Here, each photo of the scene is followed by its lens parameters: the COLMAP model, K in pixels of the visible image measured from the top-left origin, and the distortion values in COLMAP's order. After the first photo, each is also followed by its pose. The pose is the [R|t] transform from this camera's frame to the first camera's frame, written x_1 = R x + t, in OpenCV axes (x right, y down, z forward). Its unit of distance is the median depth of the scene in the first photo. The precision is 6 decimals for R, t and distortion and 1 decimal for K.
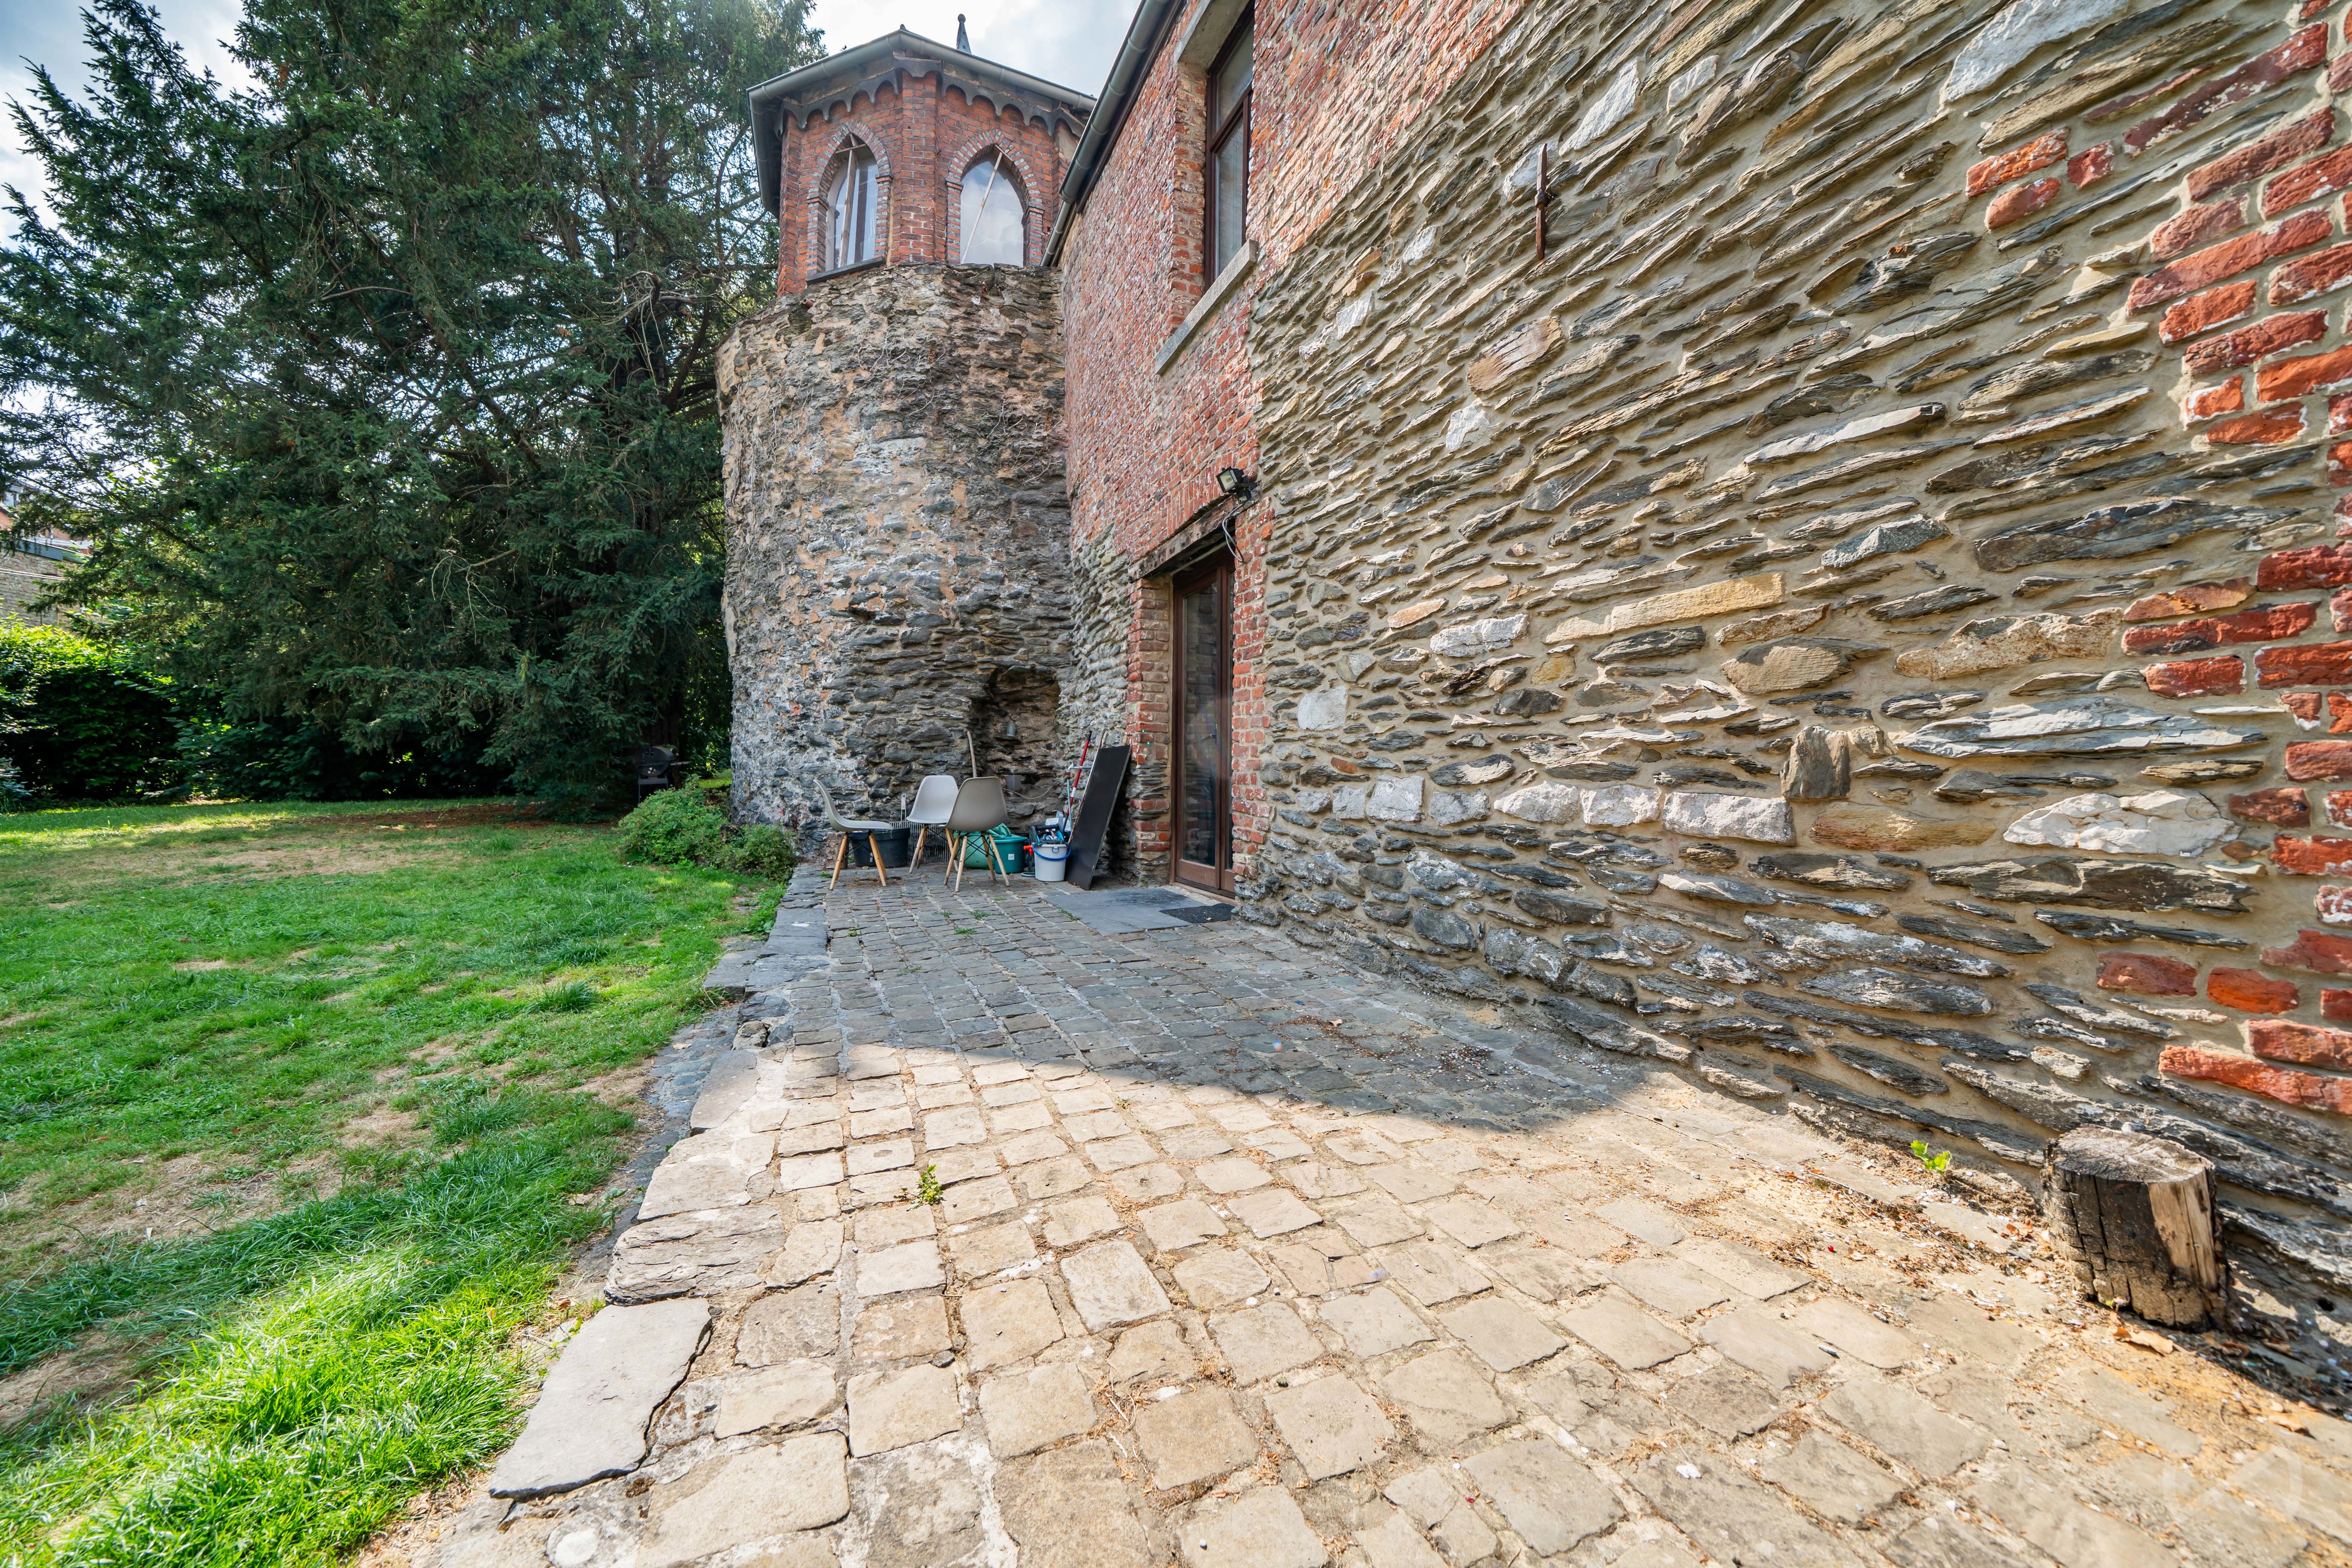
lens RADIAL K [[849.9, 0, 1181.6], [0, 849.9, 784.0], [0, 0, 1]] dist [0.000038, -0.000004]
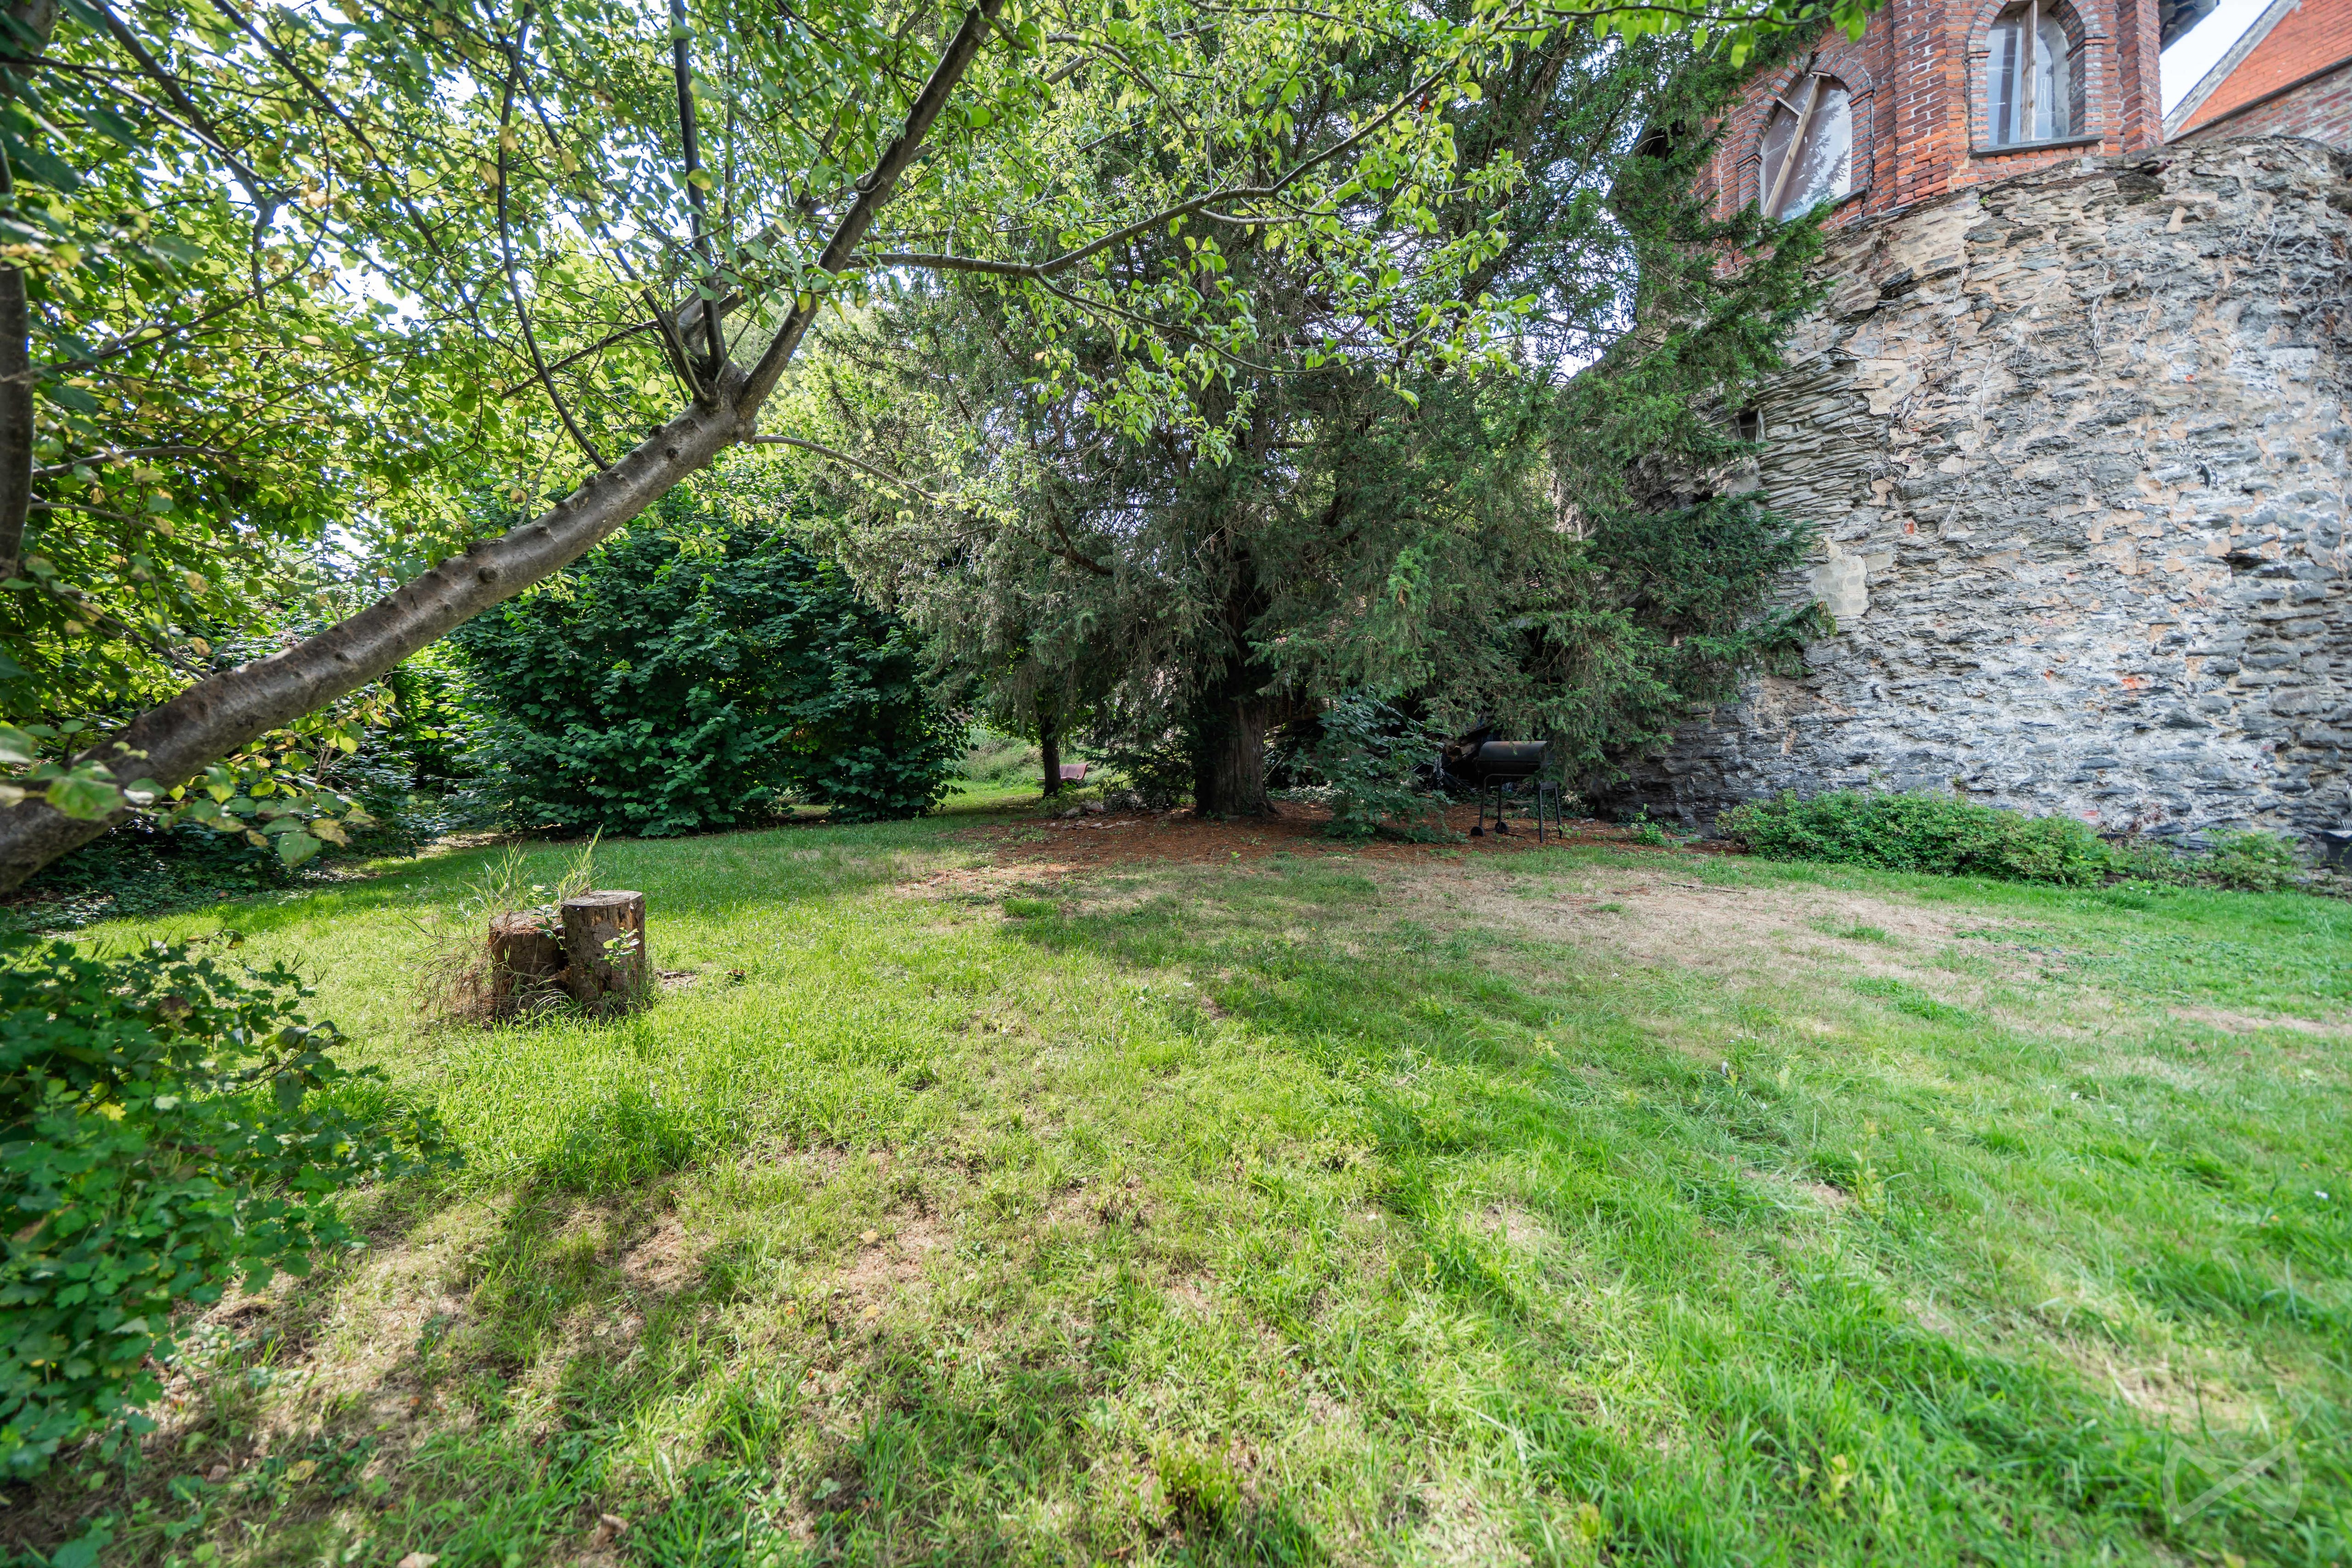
lens RADIAL K [[796.7, 0, 1179.4], [0, 796.7, 785.3], [0, 0, 1]] dist [-0.006033, 0.000106]
pose [[0.973722, -0.021394, 0.226733, -1.548327], [0.022969, 0.999727, -0.004310, -0.010207], [-0.226579, 0.009405, 0.973947, 0.515383]]
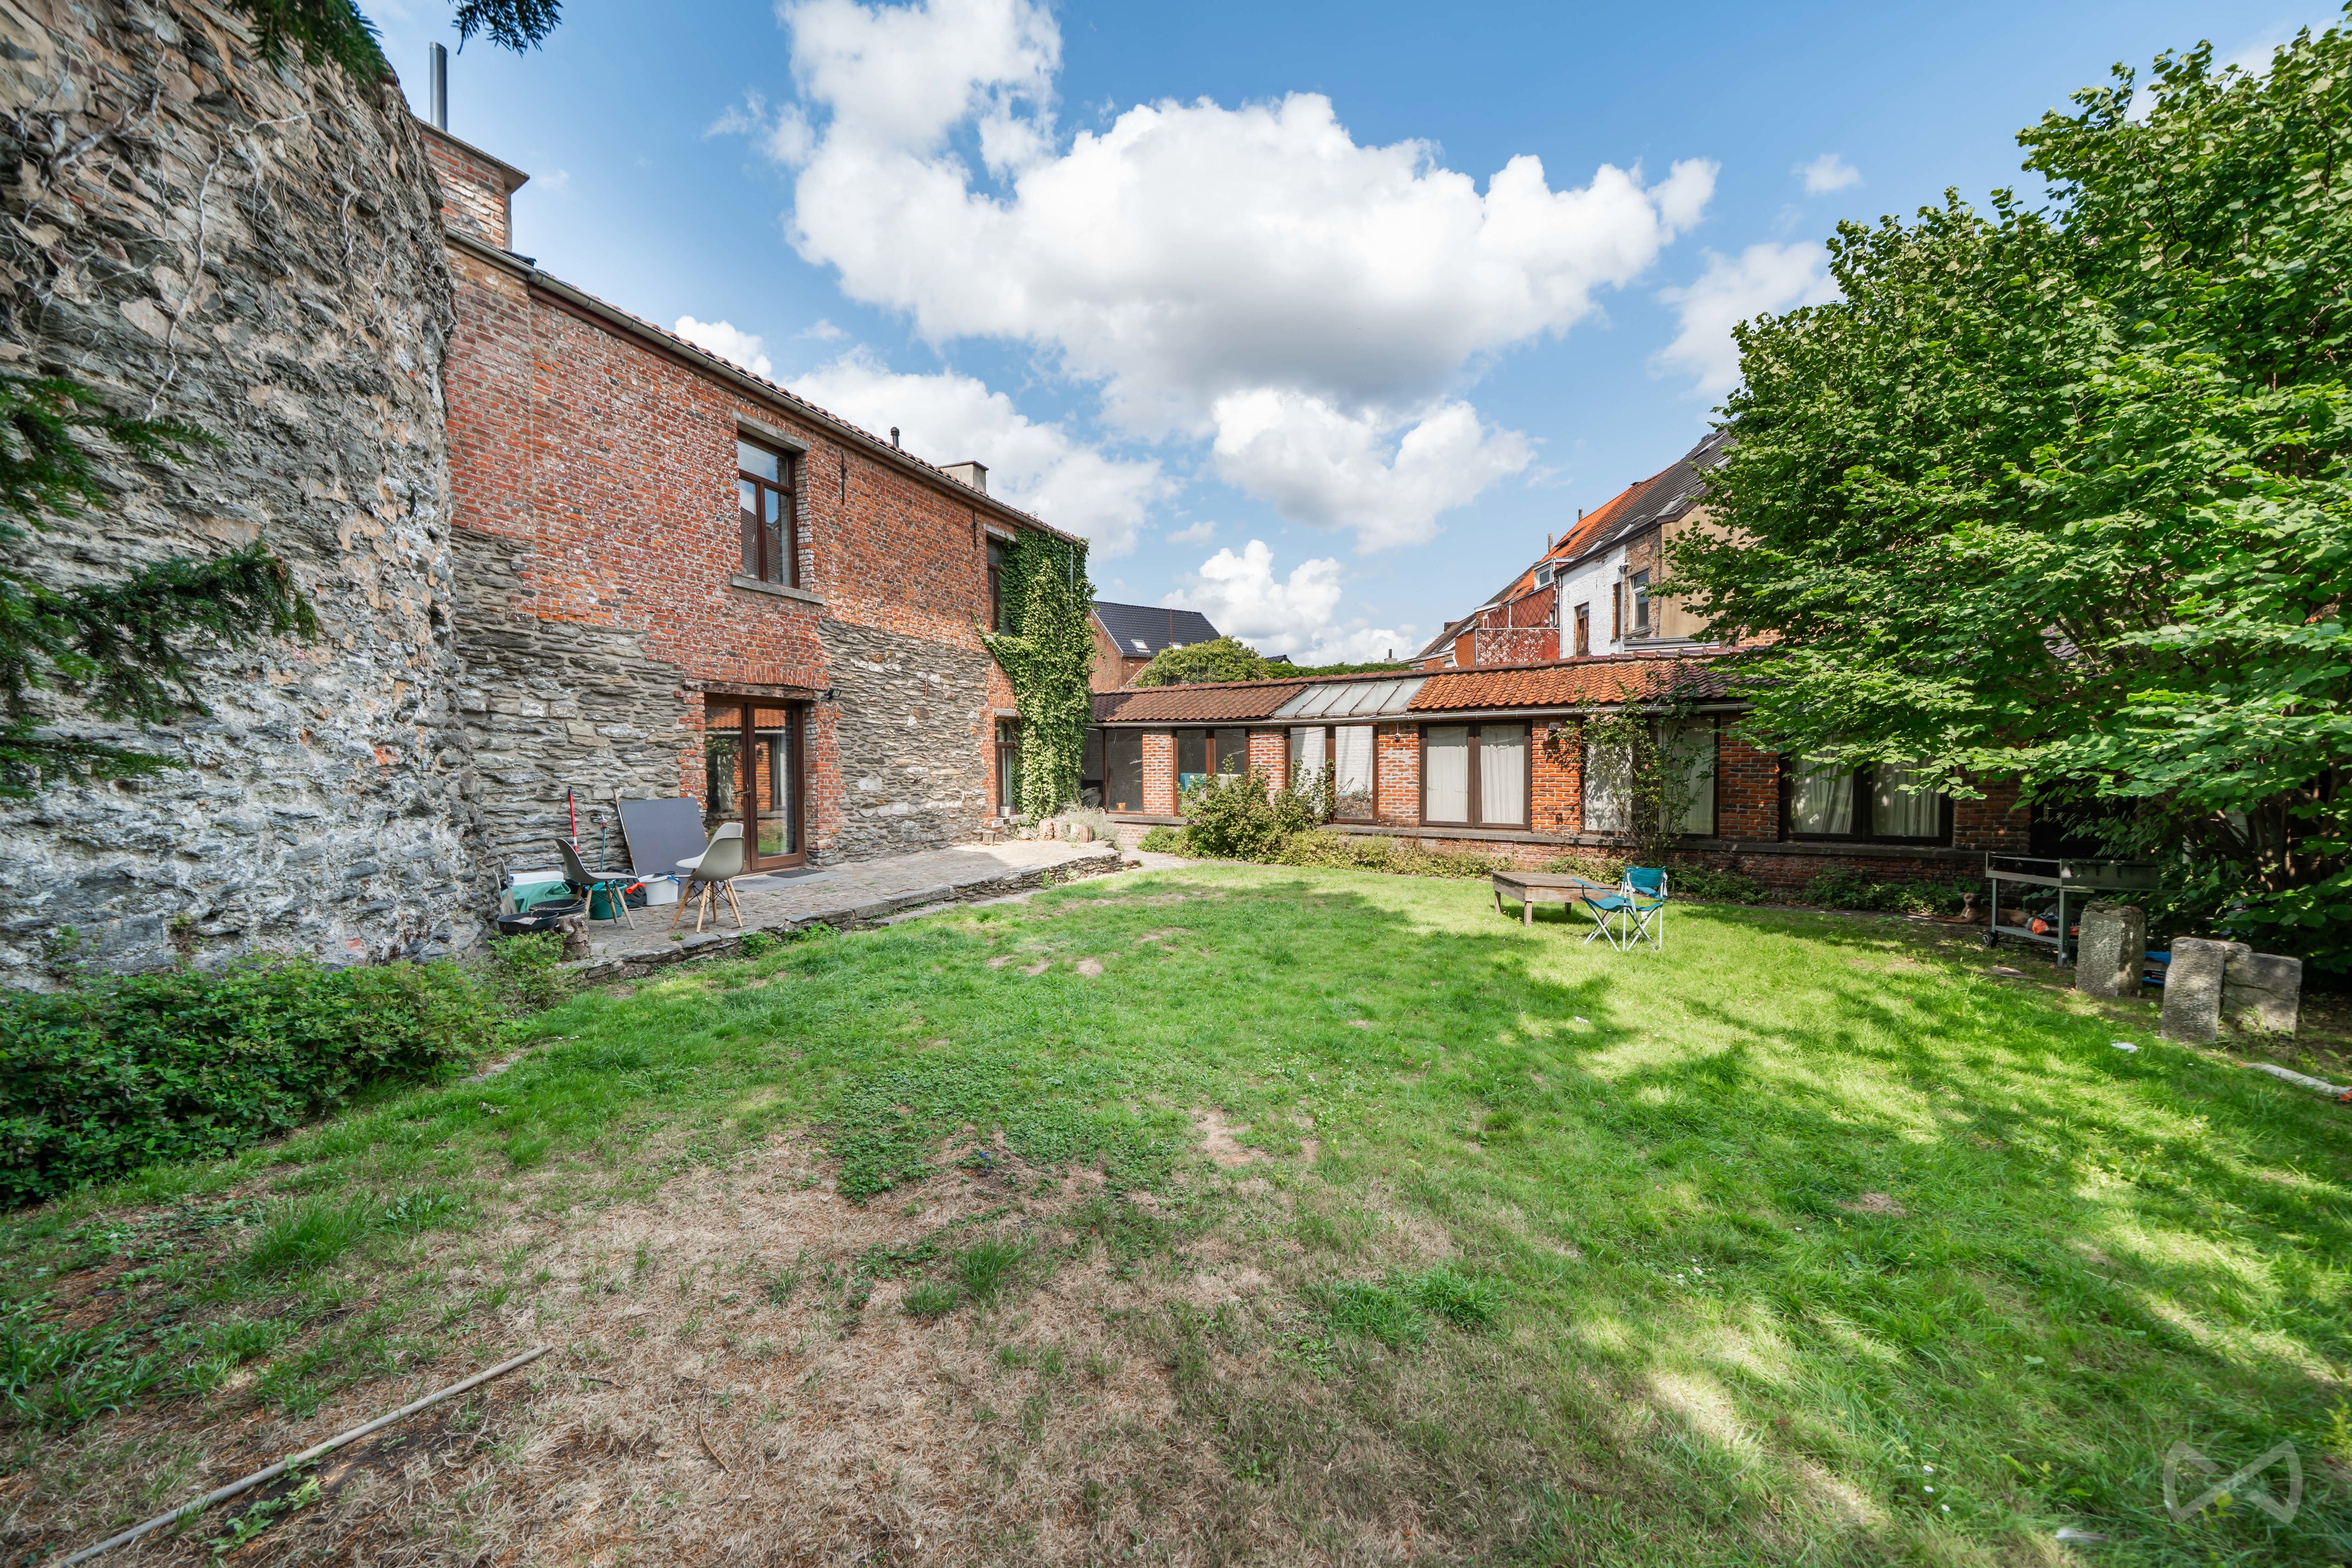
lens RADIAL K [[796.7, 0, 1172.5], [0, 796.7, 793.0], [0, 0, 1]] dist [-0.006033, 0.000106]
pose [[-0.695243, -0.028580, 0.718206, -1.269955], [0.010159, 0.998719, 0.049577, -0.087648], [-0.718703, 0.041765, -0.694062, 1.037550]]
